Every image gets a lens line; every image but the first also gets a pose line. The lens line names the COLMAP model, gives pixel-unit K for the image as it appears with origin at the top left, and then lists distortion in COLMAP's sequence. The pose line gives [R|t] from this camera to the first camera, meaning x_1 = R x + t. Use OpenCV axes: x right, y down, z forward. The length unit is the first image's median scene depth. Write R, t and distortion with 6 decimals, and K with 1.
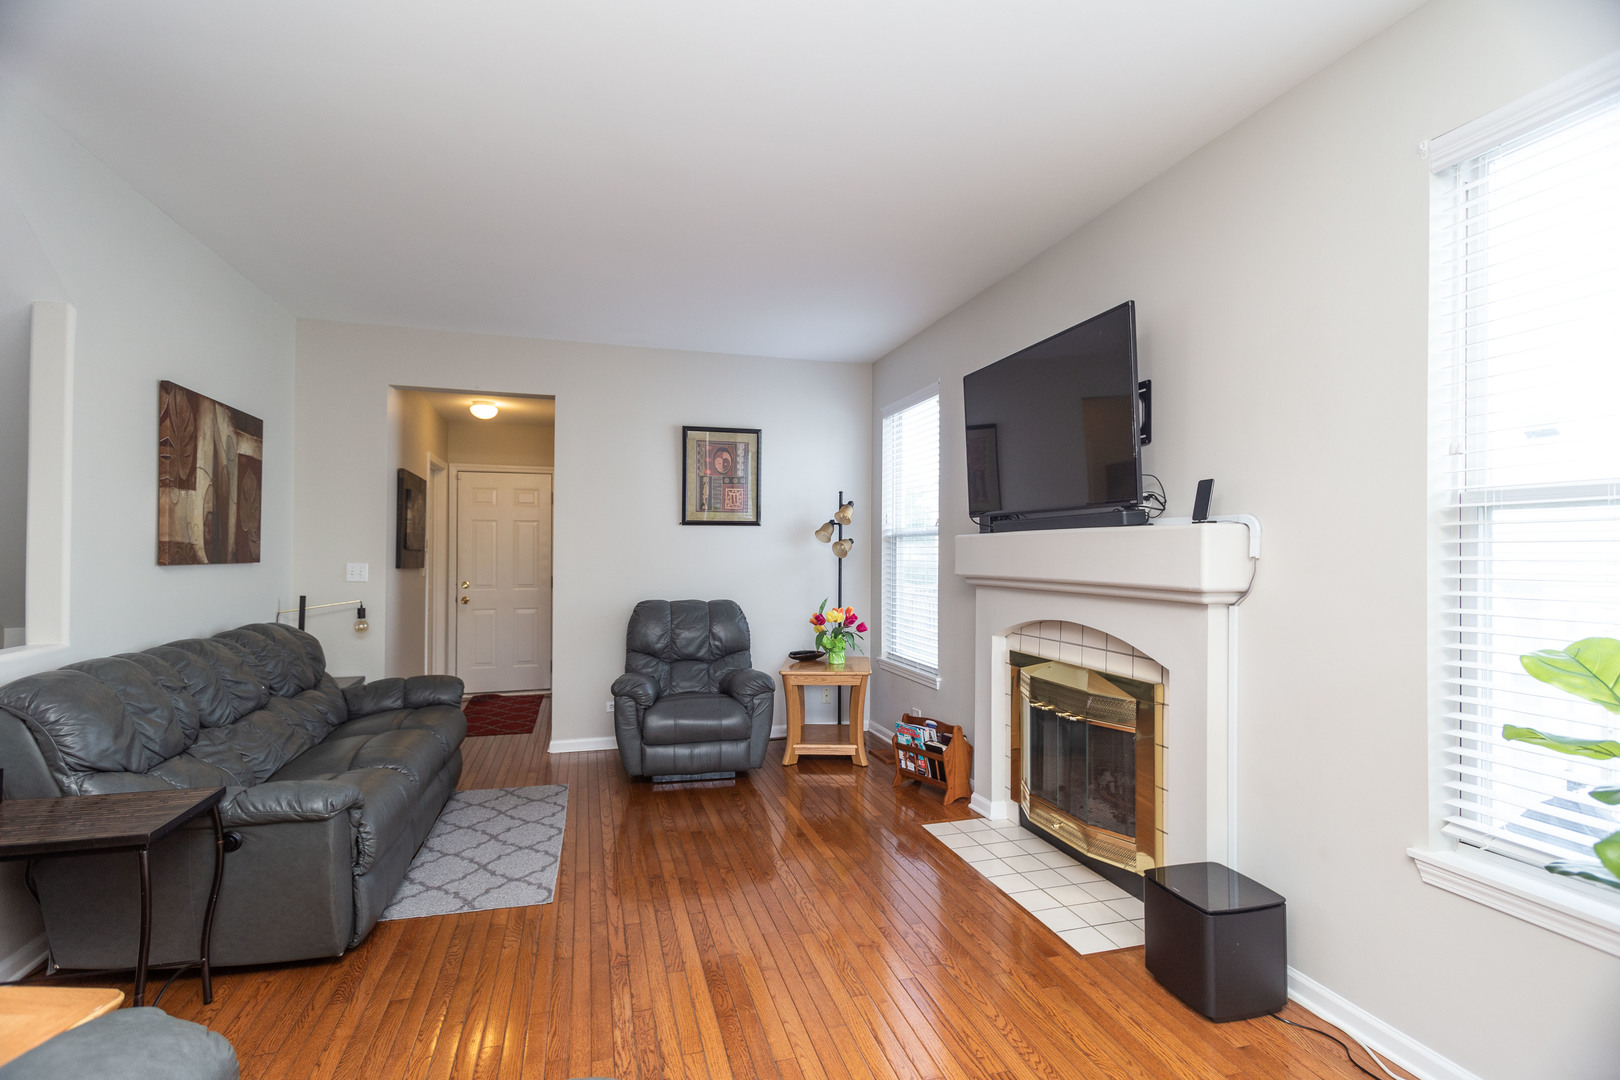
lens RADIAL K [[762.2, 0, 806.0], [0, 762.2, 544.8], [0, 0, 1]] dist [0.012965, -0.001509]
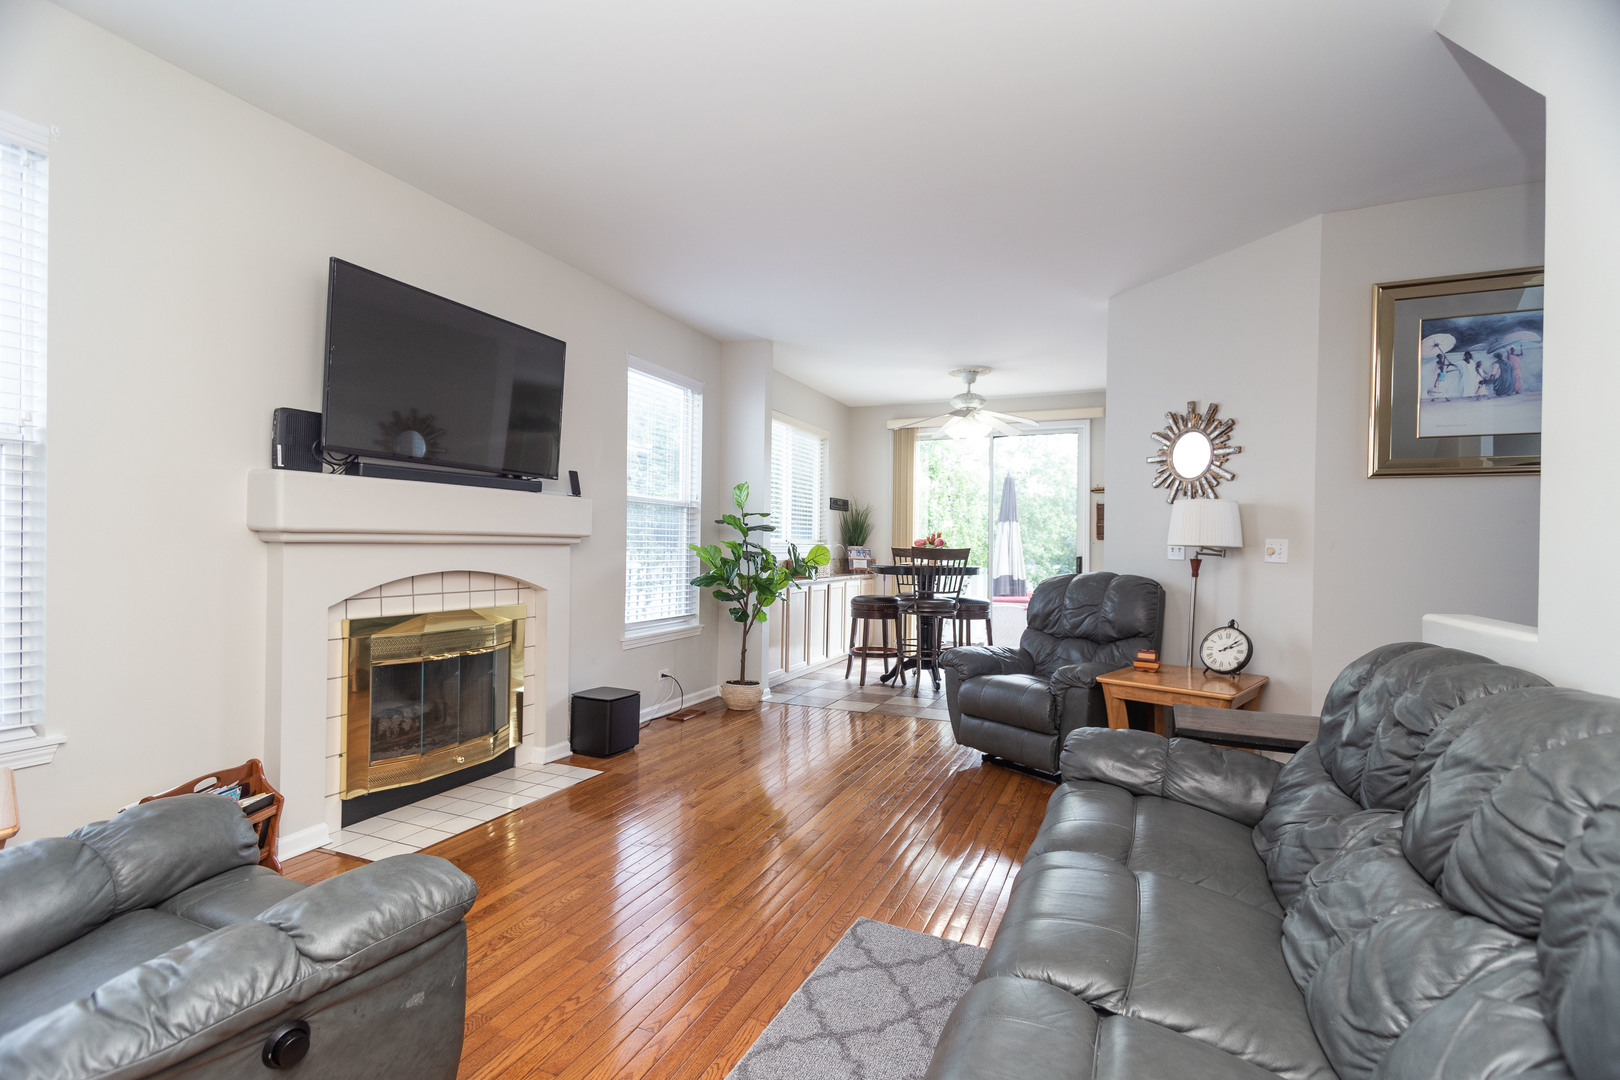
lens RADIAL K [[762.2, 0, 809.7], [0, 762.2, 548.0], [0, 0, 1]] dist [0.012965, -0.001509]
pose [[-0.773645, -0.017705, 0.633372, -0.698618], [-0.022502, 0.999747, 0.000461, 0.054588], [-0.633220, -0.013895, -0.773847, 1.451361]]
